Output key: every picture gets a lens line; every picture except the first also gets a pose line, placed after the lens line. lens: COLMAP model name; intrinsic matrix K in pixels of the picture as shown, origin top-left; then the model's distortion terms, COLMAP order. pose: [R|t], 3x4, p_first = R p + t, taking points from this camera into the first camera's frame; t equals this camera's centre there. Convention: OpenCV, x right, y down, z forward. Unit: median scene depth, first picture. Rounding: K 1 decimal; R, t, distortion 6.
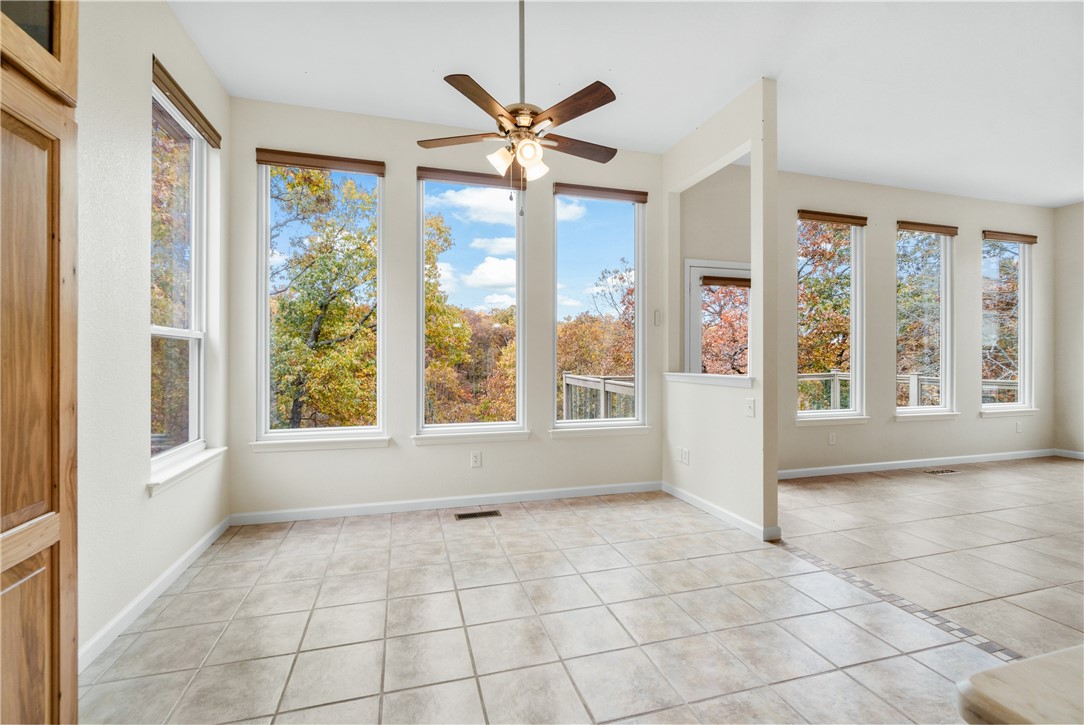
lens RADIAL K [[466.3, 0, 534.0], [0, 466.3, 356.5], [0, 0, 1]] dist [-0.000830, 0.000209]
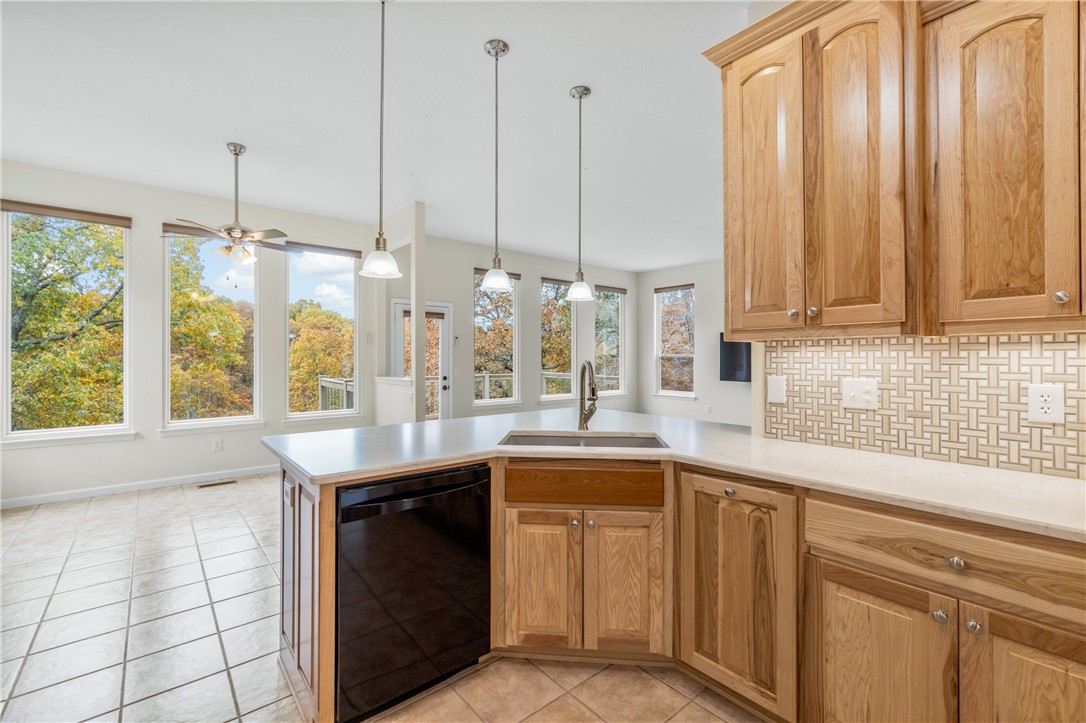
lens RADIAL K [[467.2, 0, 535.0], [0, 467.2, 355.5], [0, 0, 1]] dist [-0.000830, 0.000209]
pose [[0.915924, -0.000583, 0.401351, 0.030378], [0.000706, 1.000000, -0.000158, -0.006209], [-0.401350, 0.000428, 0.915925, -0.104433]]
